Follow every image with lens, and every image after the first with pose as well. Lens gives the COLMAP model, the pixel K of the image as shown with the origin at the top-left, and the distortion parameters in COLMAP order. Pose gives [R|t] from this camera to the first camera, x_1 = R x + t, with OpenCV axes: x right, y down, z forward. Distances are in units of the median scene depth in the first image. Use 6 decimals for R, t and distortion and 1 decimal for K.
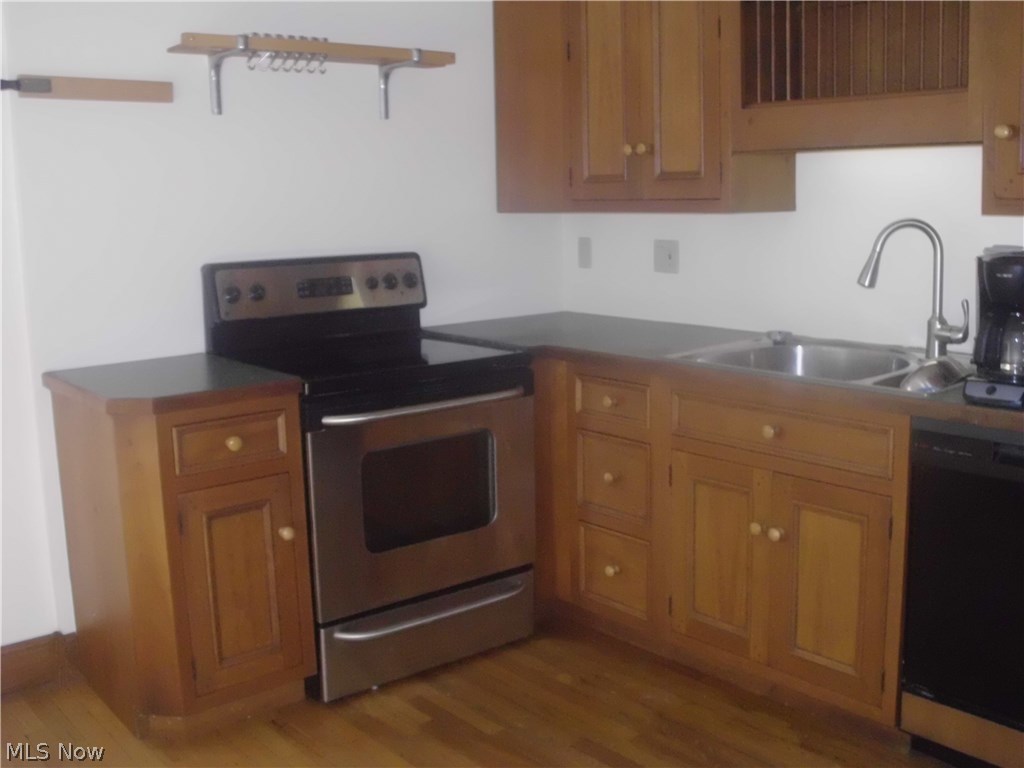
lens RADIAL K [[1120.9, 0, 512.0], [0, 1120.9, 384.0], [0, 0, 1]] dist [-0.156011, 0.027727]
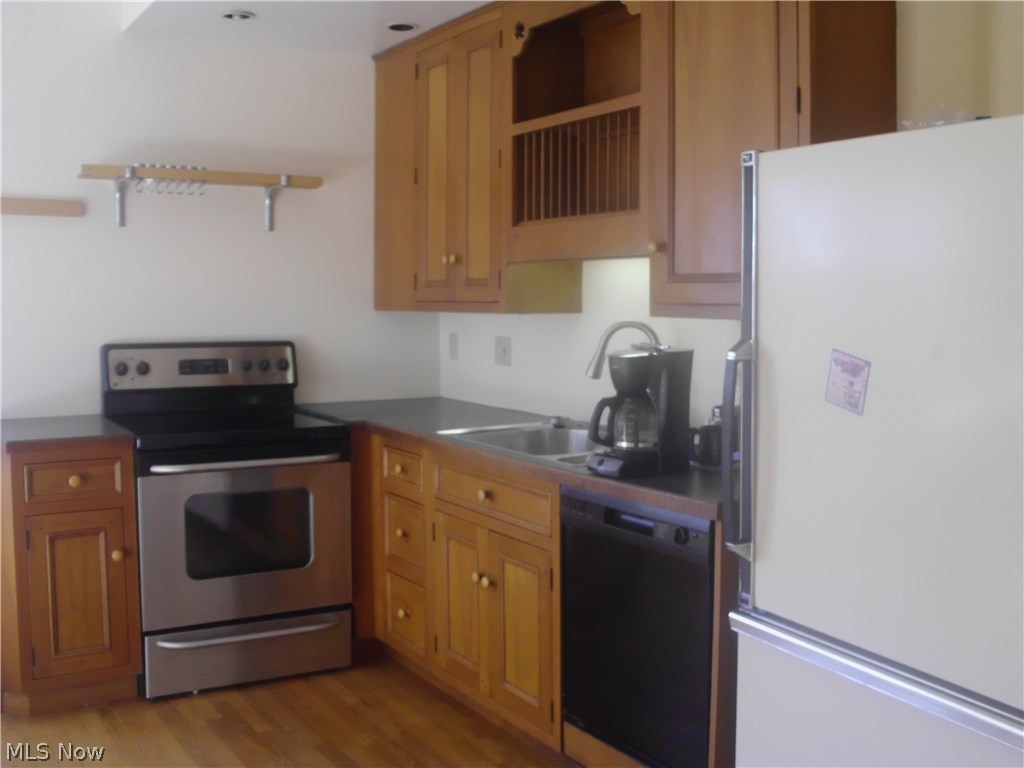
lens RADIAL K [[1120.9, 0, 512.0], [0, 1120.9, 384.0], [0, 0, 1]] dist [-0.156011, 0.027727]
pose [[0.989252, 0.035055, -0.141959, 0.385114], [-0.047210, 0.995415, -0.083183, 0.019949], [0.138393, 0.088991, 0.986371, -0.175805]]
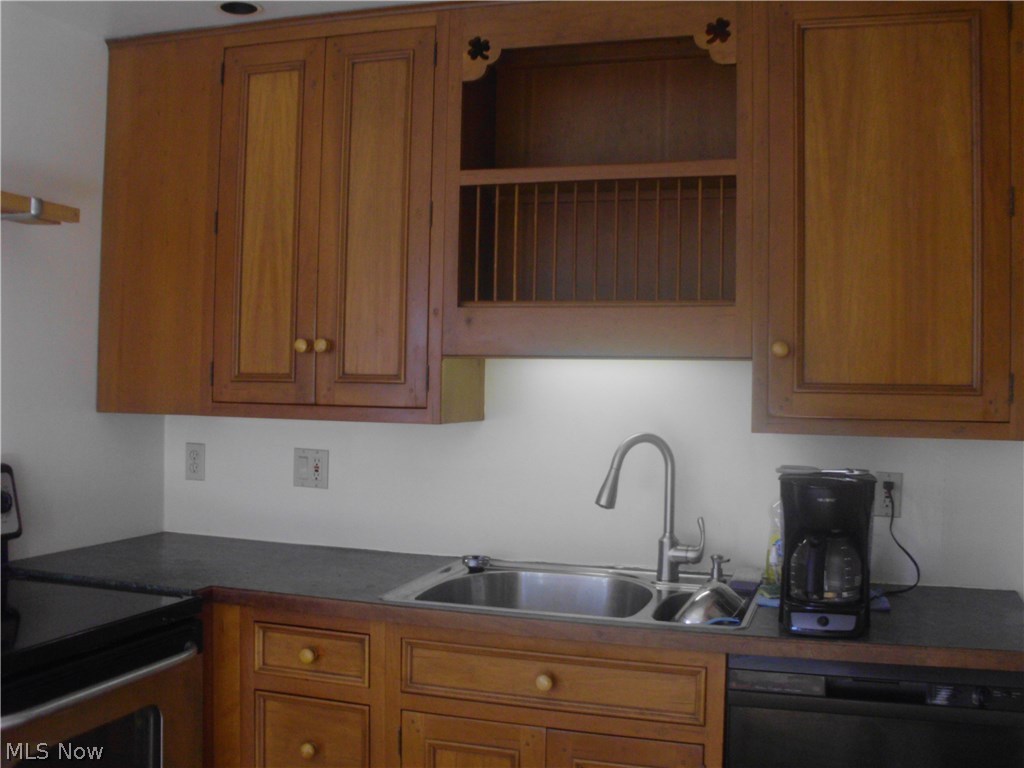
lens RADIAL K [[1086.3, 0, 512.0], [0, 1086.3, 384.0], [0, 0, 1]] dist [-0.110175, 0.006429]
pose [[0.837453, 0.037918, 0.545193, -0.228131], [0.053711, 0.987050, -0.151154, -0.054362], [-0.543864, 0.155867, 0.824571, 0.265874]]
